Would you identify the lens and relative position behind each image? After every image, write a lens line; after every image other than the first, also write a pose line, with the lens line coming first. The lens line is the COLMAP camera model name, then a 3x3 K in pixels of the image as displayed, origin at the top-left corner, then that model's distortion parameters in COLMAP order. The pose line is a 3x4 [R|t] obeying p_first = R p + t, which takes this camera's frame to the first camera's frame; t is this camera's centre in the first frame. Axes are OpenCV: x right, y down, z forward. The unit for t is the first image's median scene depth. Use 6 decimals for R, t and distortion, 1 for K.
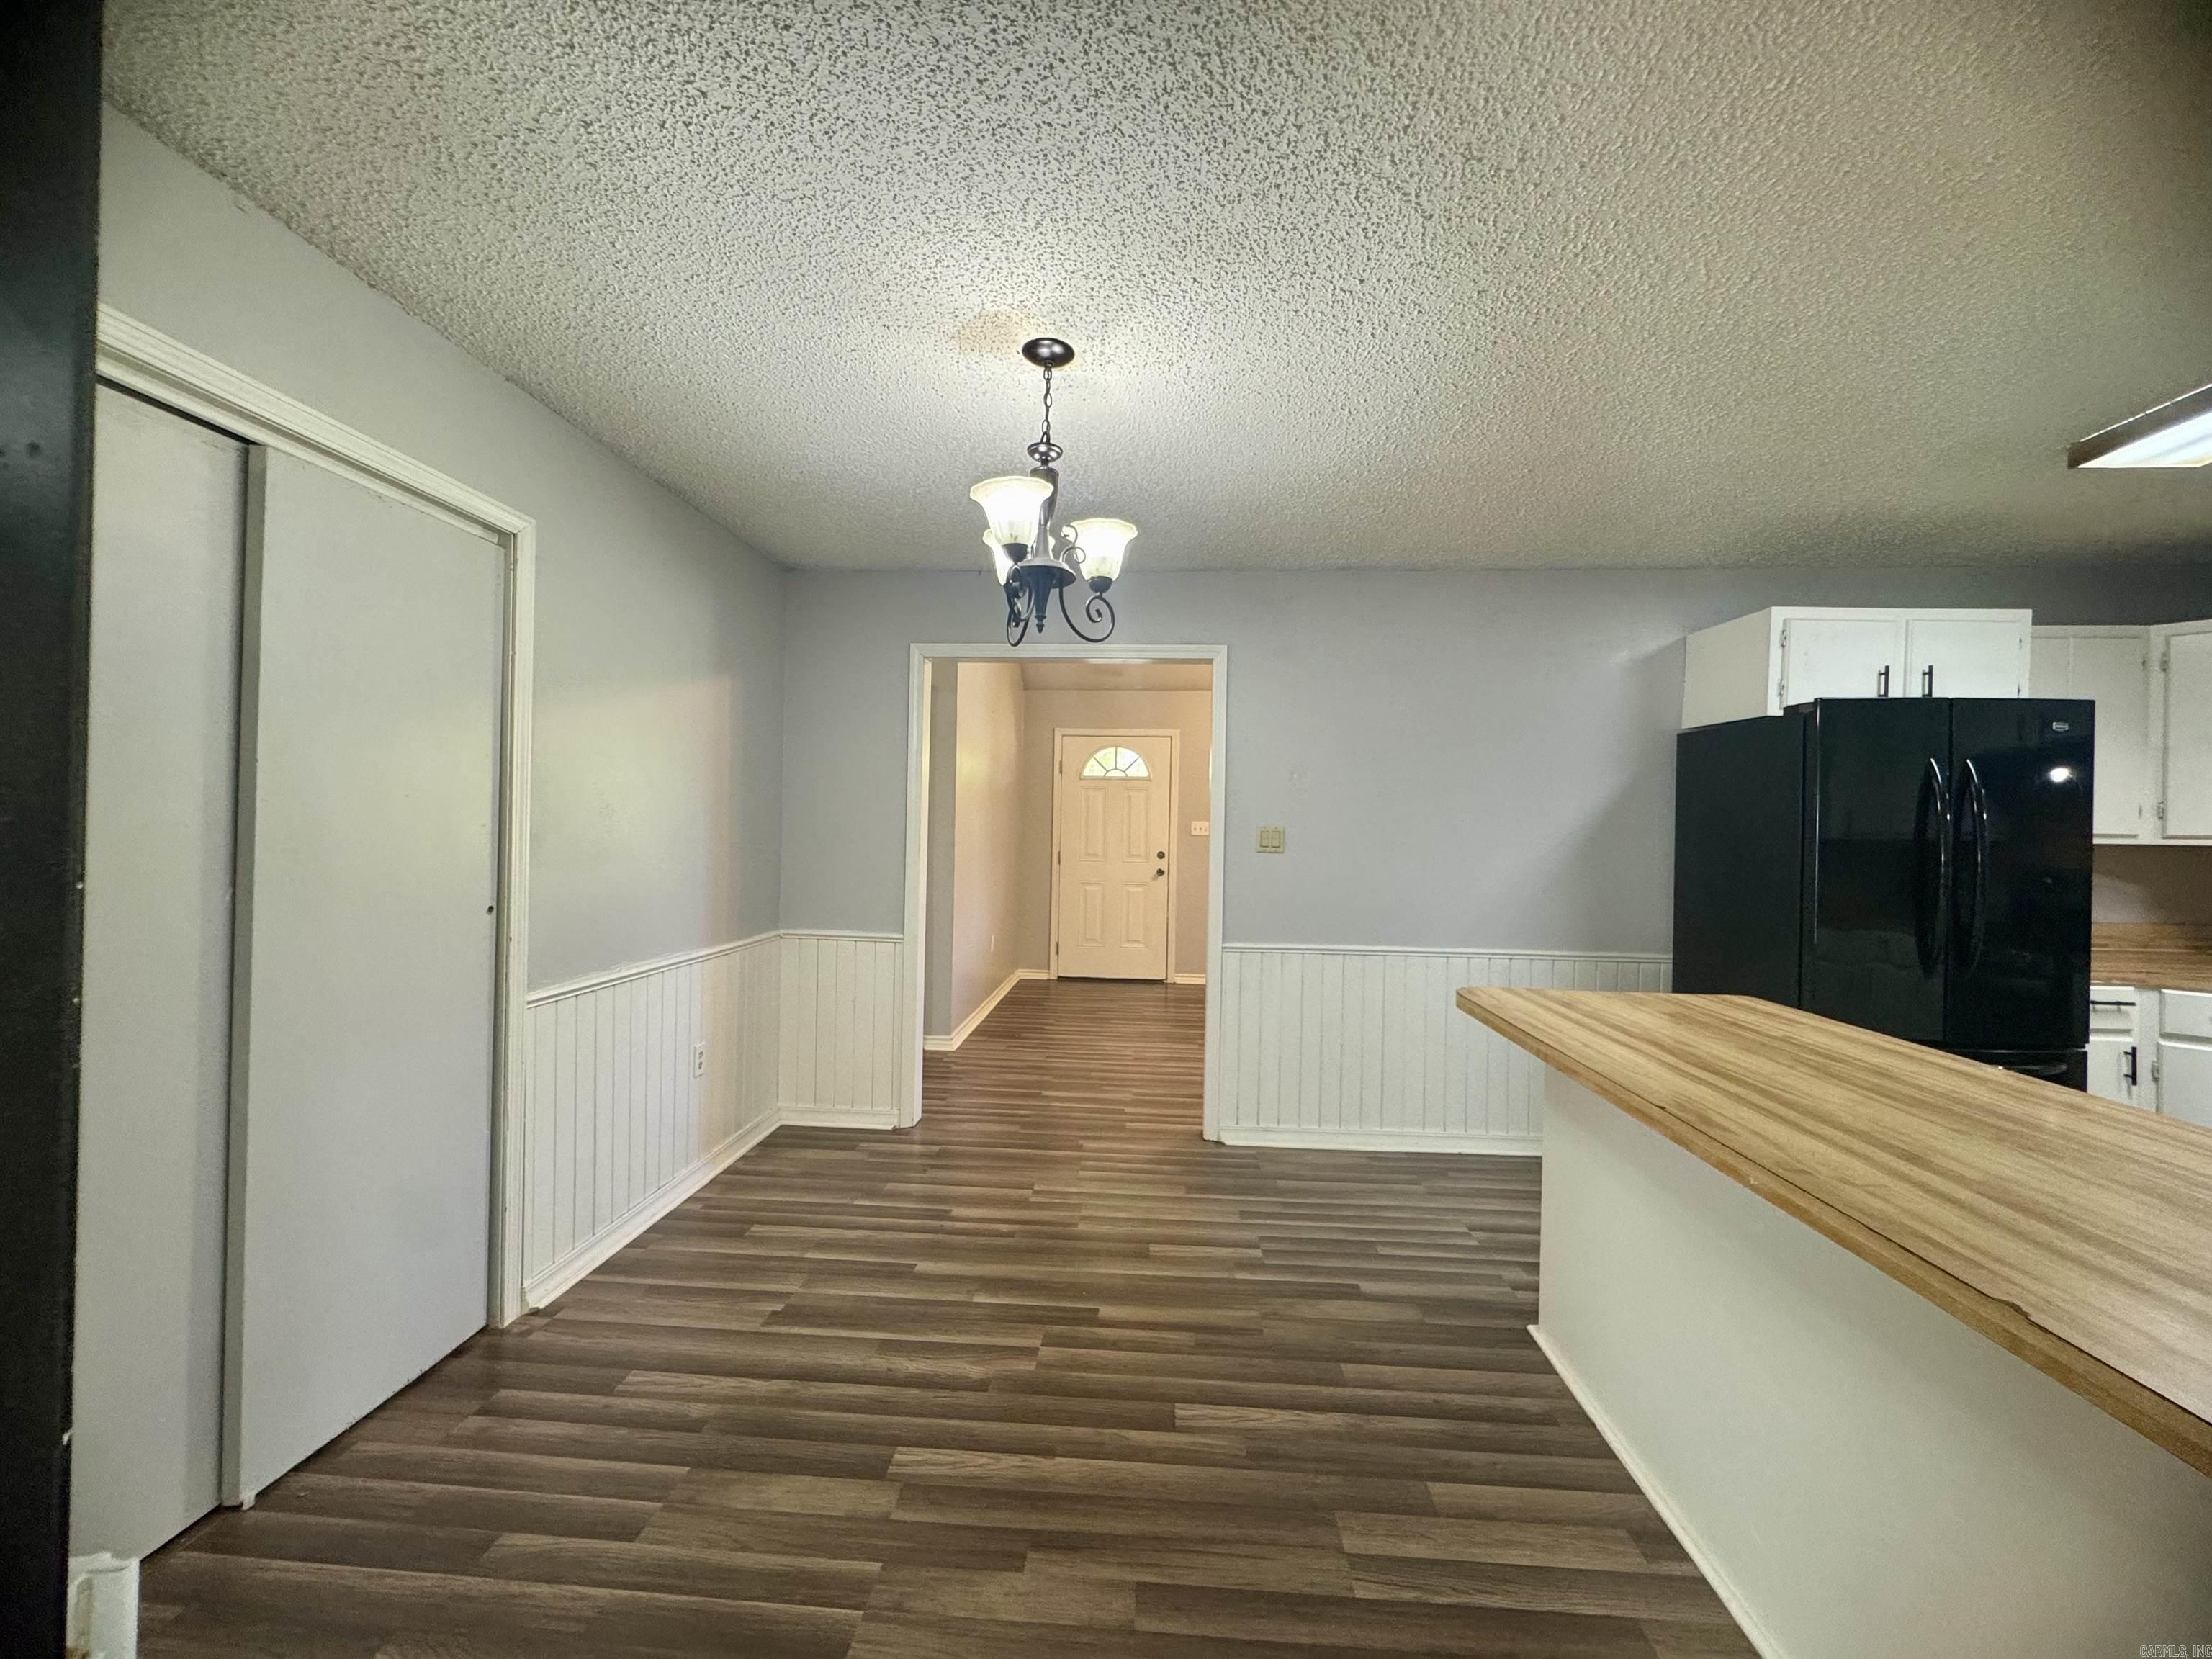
lens RADIAL K [[884.4, 0, 1102.5], [0, 884.4, 827.0], [0, 0, 1]] dist [0.003279, -0.001145]
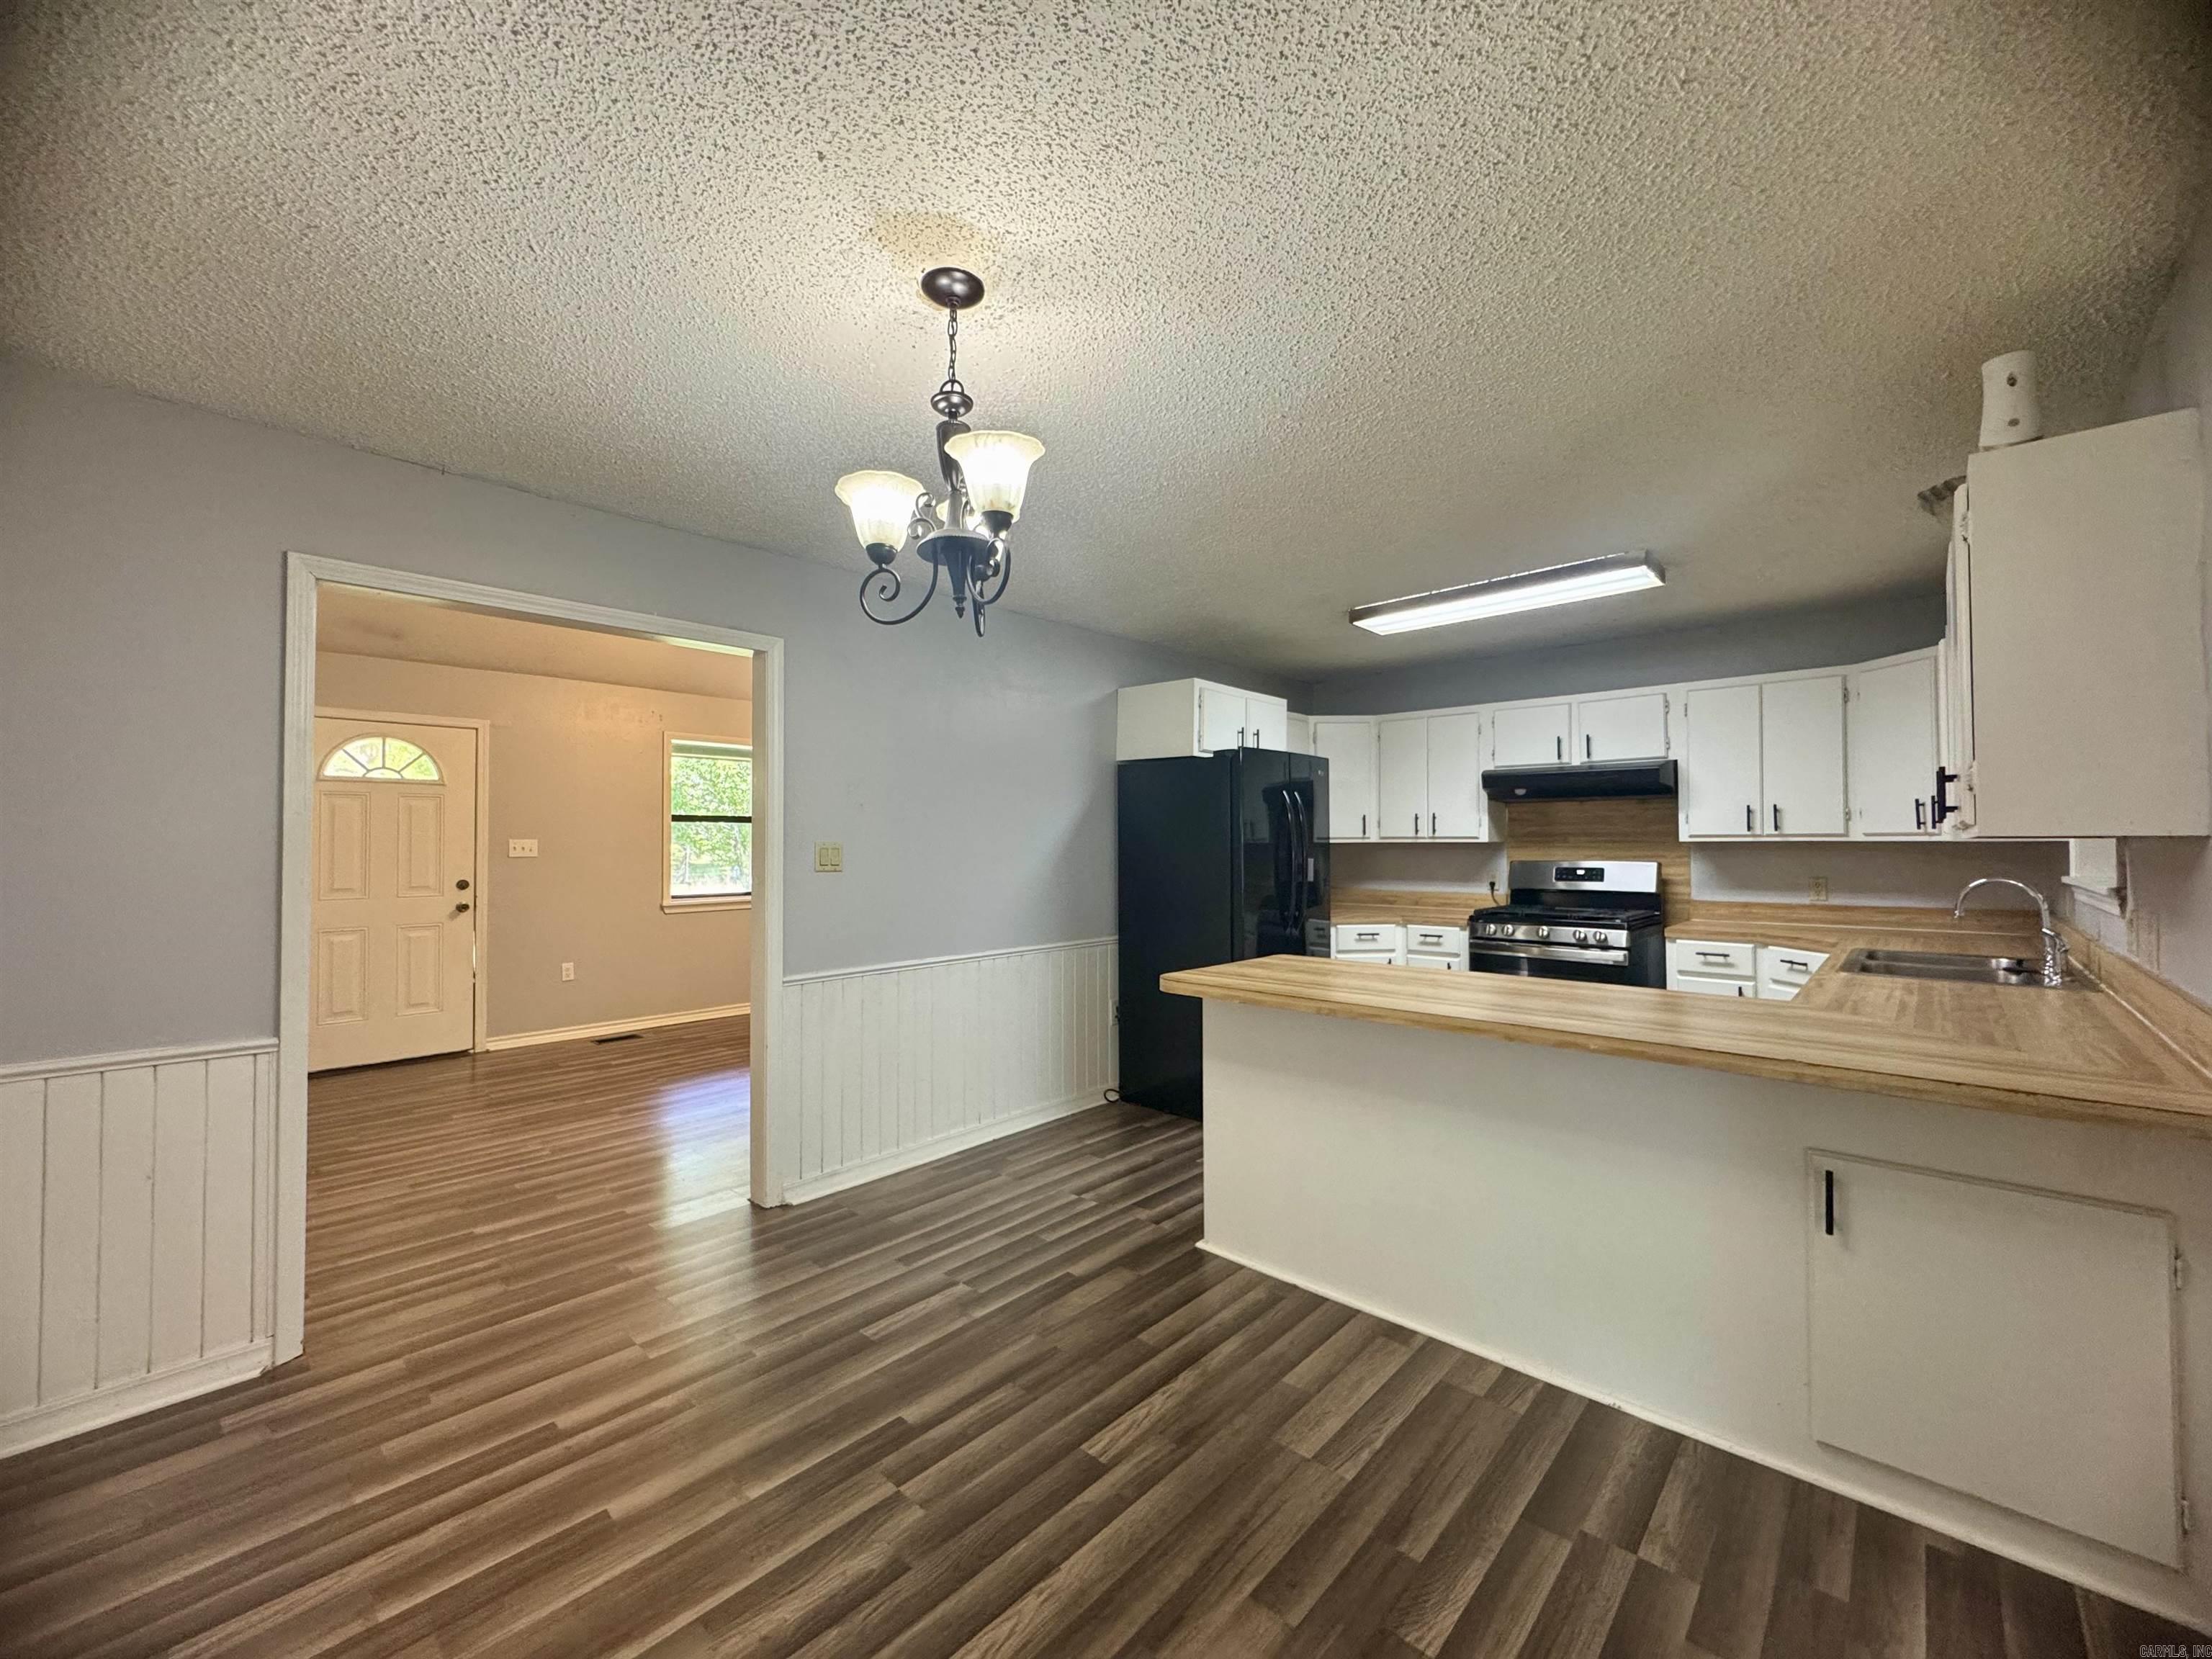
lens RADIAL K [[884.4, 0, 1103.9], [0, 884.4, 827.4], [0, 0, 1]] dist [0.003279, -0.001145]
pose [[0.629390, -0.006522, 0.777062, -0.448330], [0.017304, 0.999834, -0.005624, -0.008790], [-0.776897, 0.016986, 0.629399, 0.256767]]
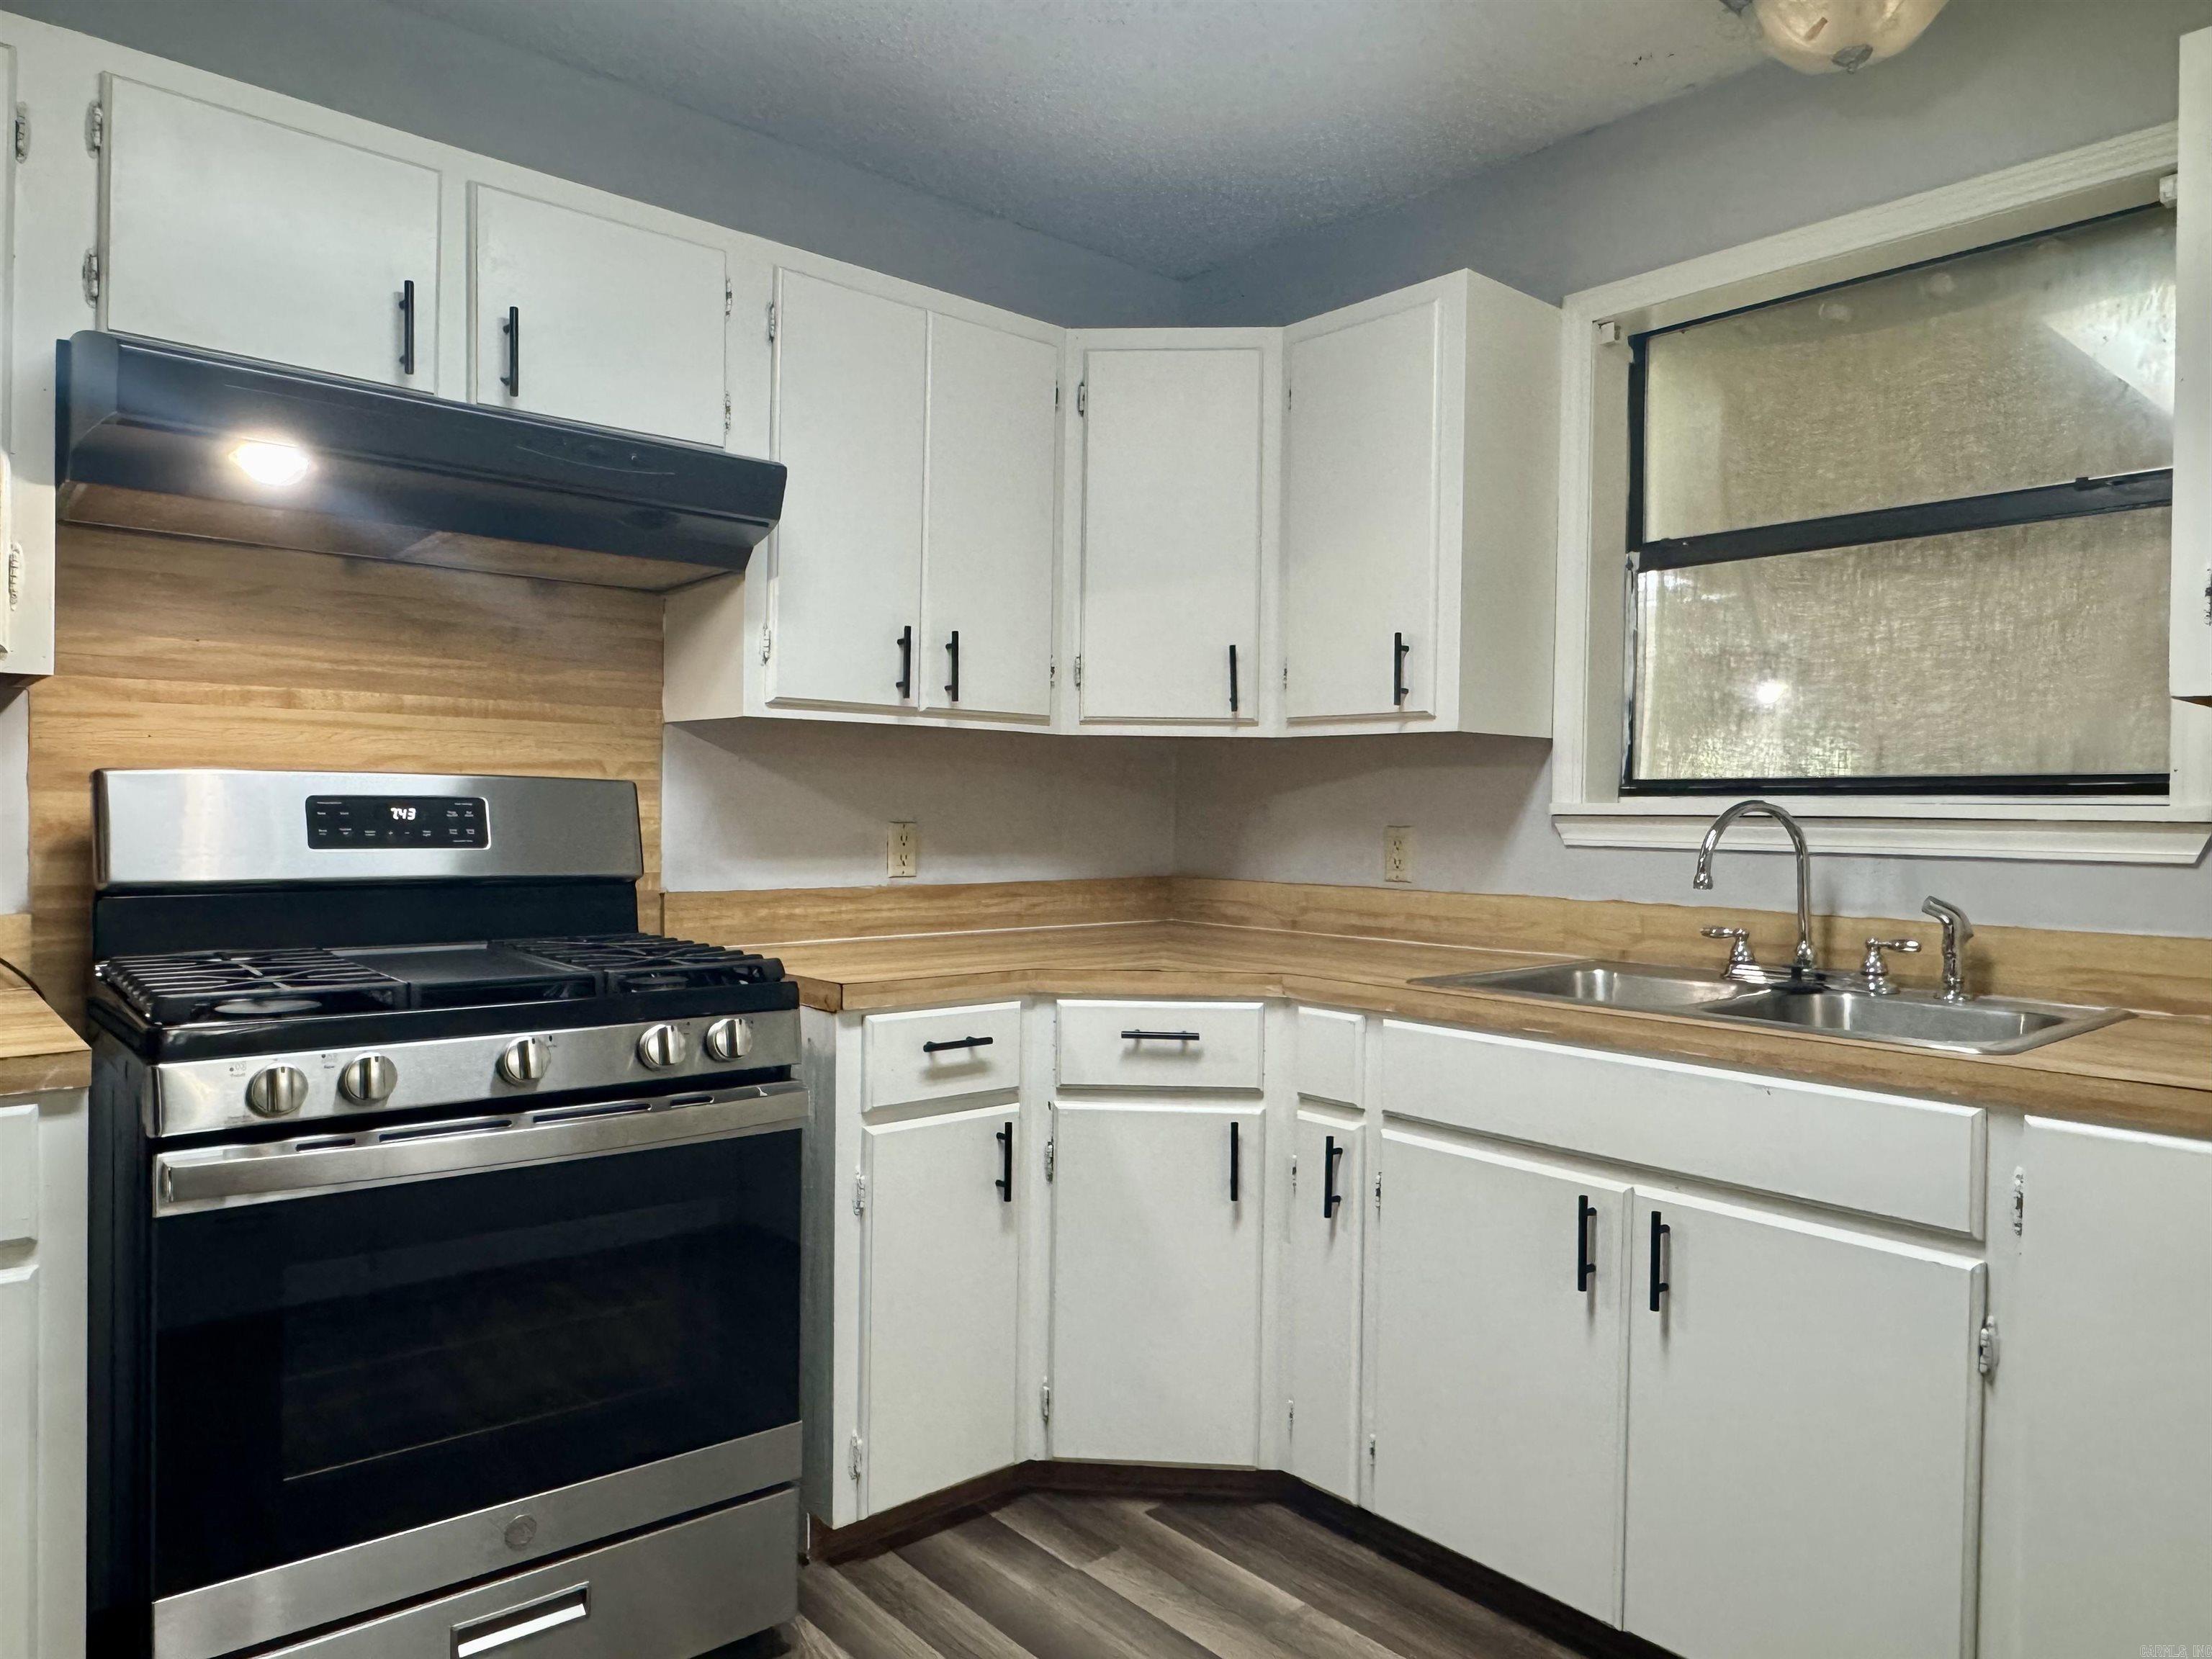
lens RADIAL K [[1441.2, 0, 1098.0], [0, 1441.2, 829.0], [0, 0, 1]] dist [-0.017327, 0.004057]
pose [[-0.713153, -0.036964, 0.700033, 0.640903], [-0.025024, 0.999315, 0.027275, 0.060716], [-0.700561, 0.001934, -0.713589, 0.886824]]
